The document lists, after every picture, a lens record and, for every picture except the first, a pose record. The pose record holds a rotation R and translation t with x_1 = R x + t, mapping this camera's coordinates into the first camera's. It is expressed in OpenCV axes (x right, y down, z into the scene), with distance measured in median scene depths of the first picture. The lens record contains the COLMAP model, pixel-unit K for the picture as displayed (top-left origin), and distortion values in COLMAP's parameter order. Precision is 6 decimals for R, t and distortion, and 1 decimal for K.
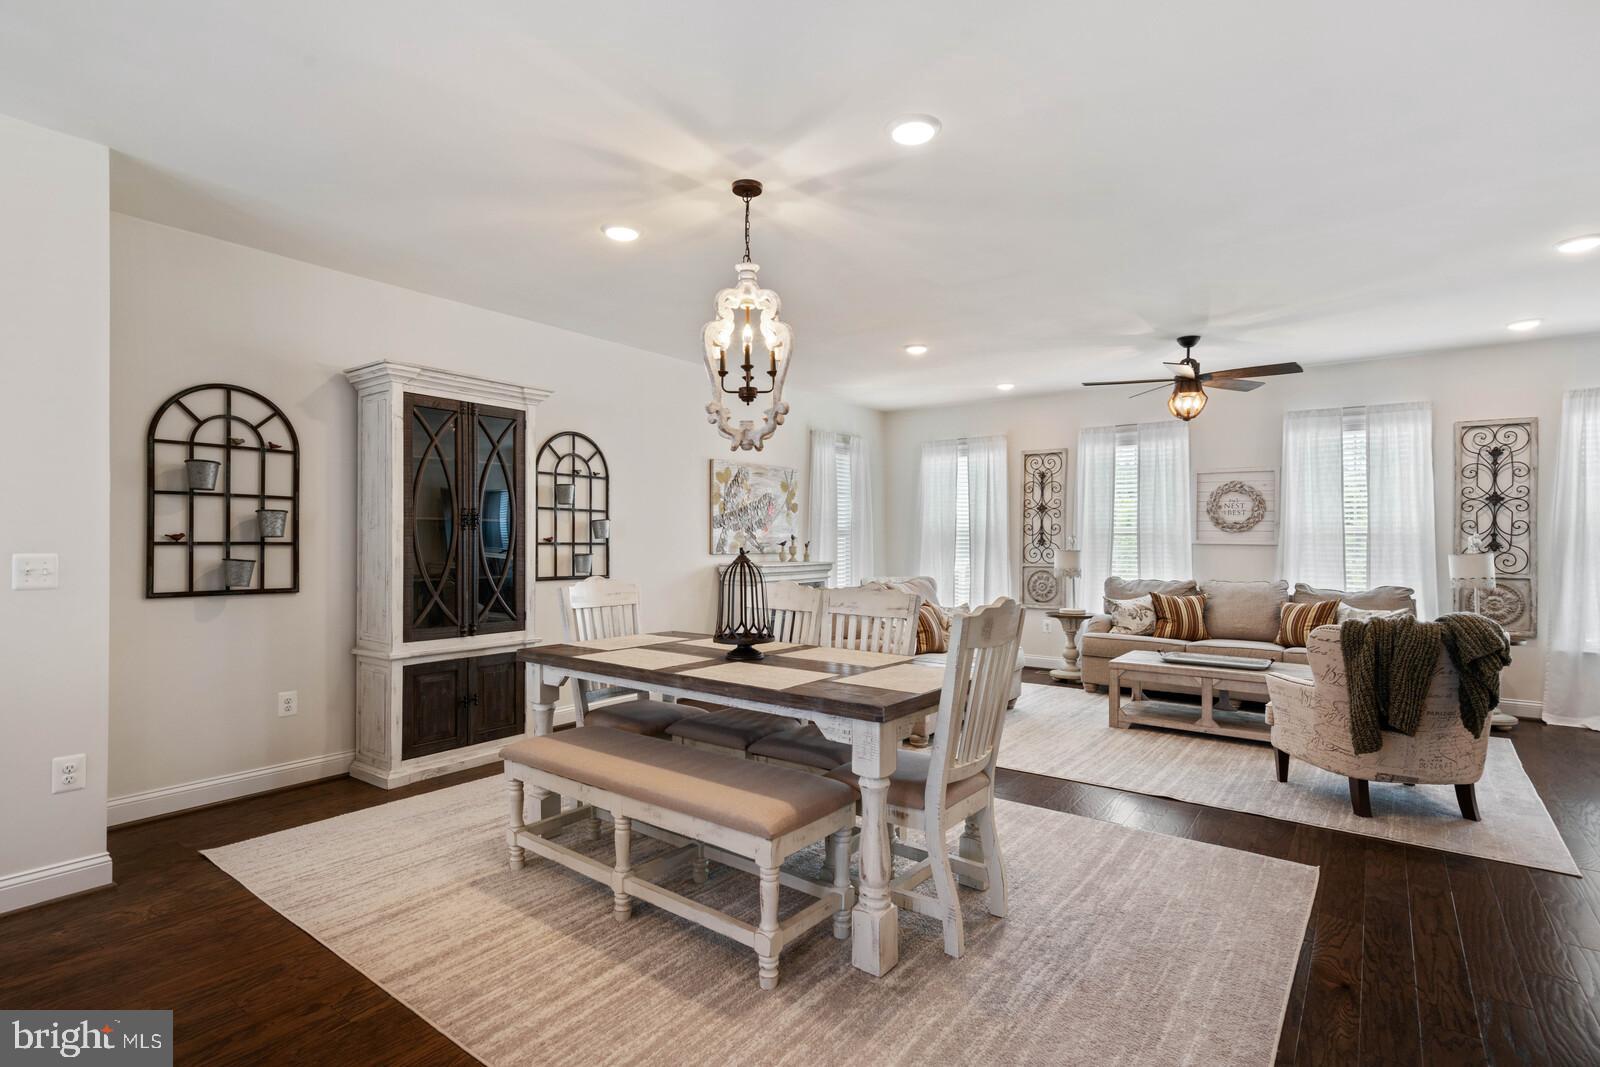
lens RADIAL K [[784.9, 0, 800.0], [0, 784.9, 533.5], [0, 0, 1]] dist [-0.001186, 0.000497]
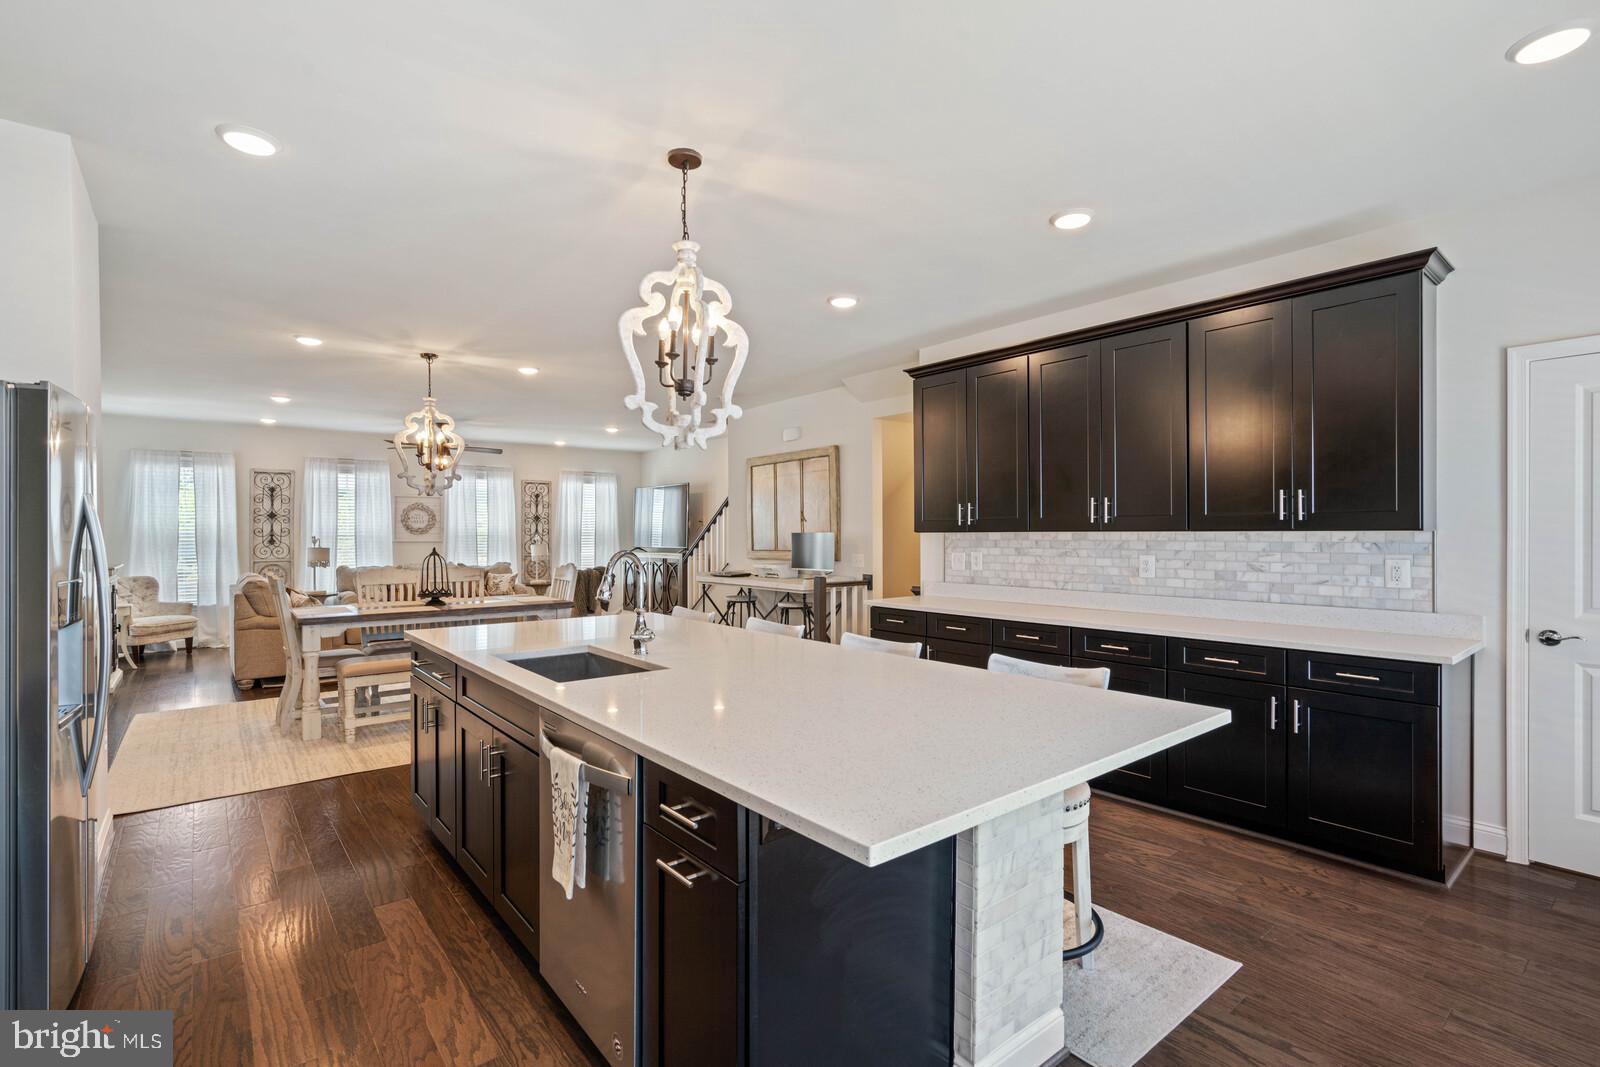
lens RADIAL K [[727.5, 0, 790.3], [0, 727.5, 533.0], [0, 0, 1]] dist [0.000192, 0.000506]
pose [[0.250762, -0.004240, 0.968040, -0.750387], [-0.001341, 0.999988, 0.004728, -0.012402], [-0.968048, -0.002483, 0.250753, -0.134590]]
